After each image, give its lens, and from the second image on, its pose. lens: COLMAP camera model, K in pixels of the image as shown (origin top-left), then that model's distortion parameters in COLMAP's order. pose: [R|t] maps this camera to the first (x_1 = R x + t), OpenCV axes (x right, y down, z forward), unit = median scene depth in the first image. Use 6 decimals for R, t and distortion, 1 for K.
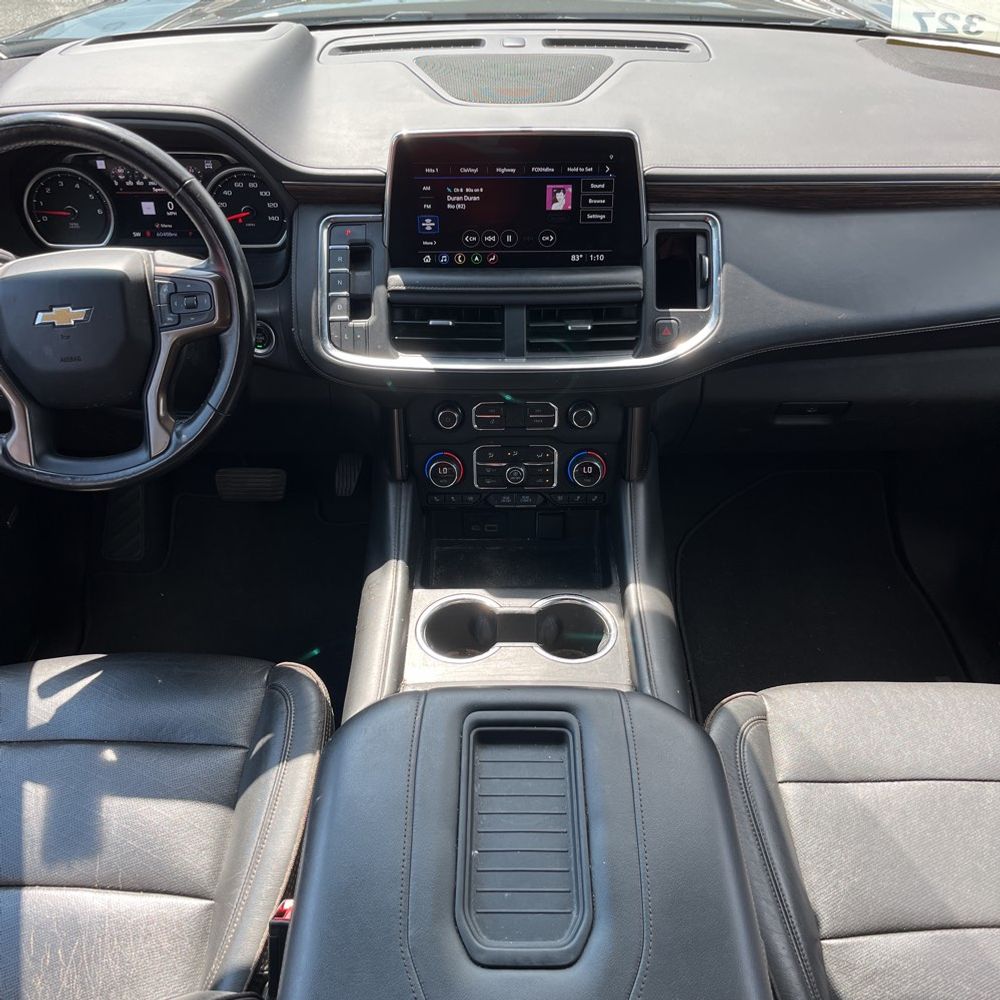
lens RADIAL K [[1012.5, 0, 503.3], [0, 1012.5, 502.2], [0, 0, 1]] dist [0.074035, -0.113516]
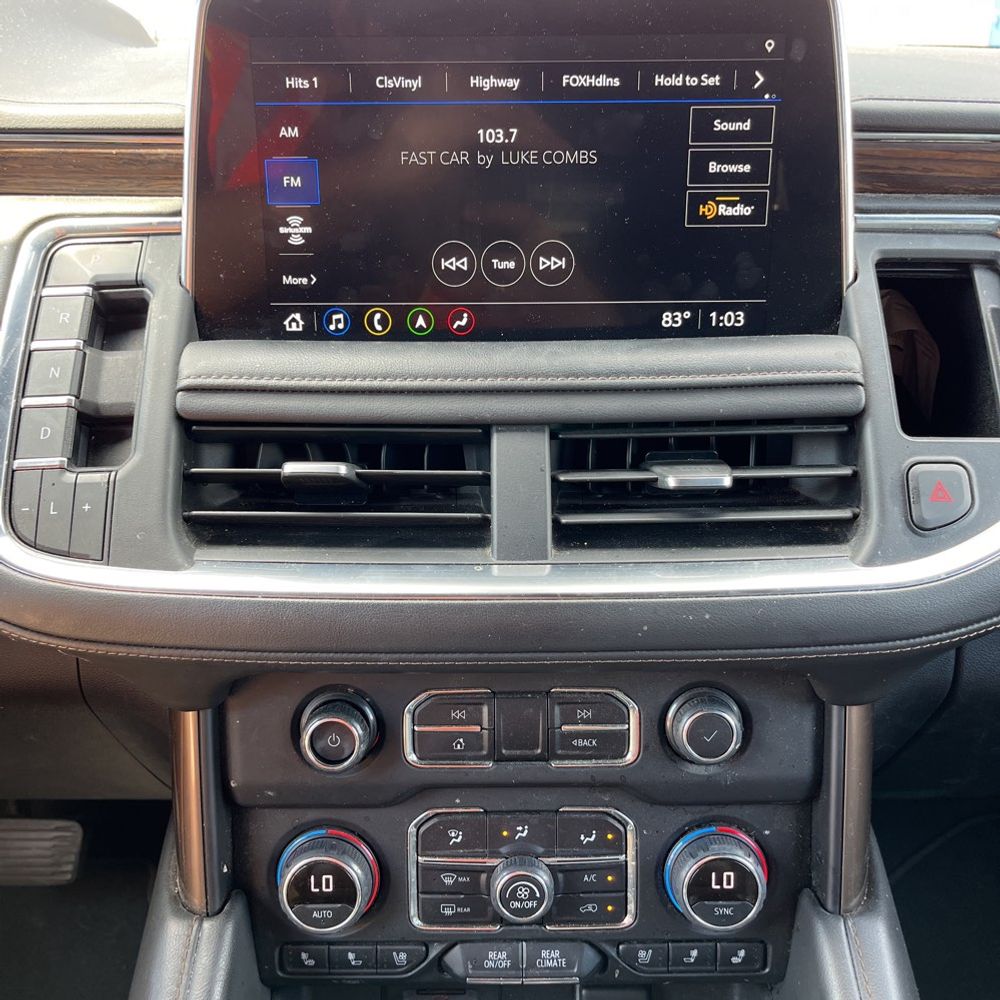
lens RADIAL K [[1012.5, 0, 503.3], [0, 1012.5, 502.2], [0, 0, 1]] dist [0.074035, -0.113516]
pose [[0.999976, -0.001581, 0.006674, 0.002969], [0.003361, 0.961182, -0.275894, -0.065196], [-0.005978, 0.275909, 0.961165, 0.650697]]
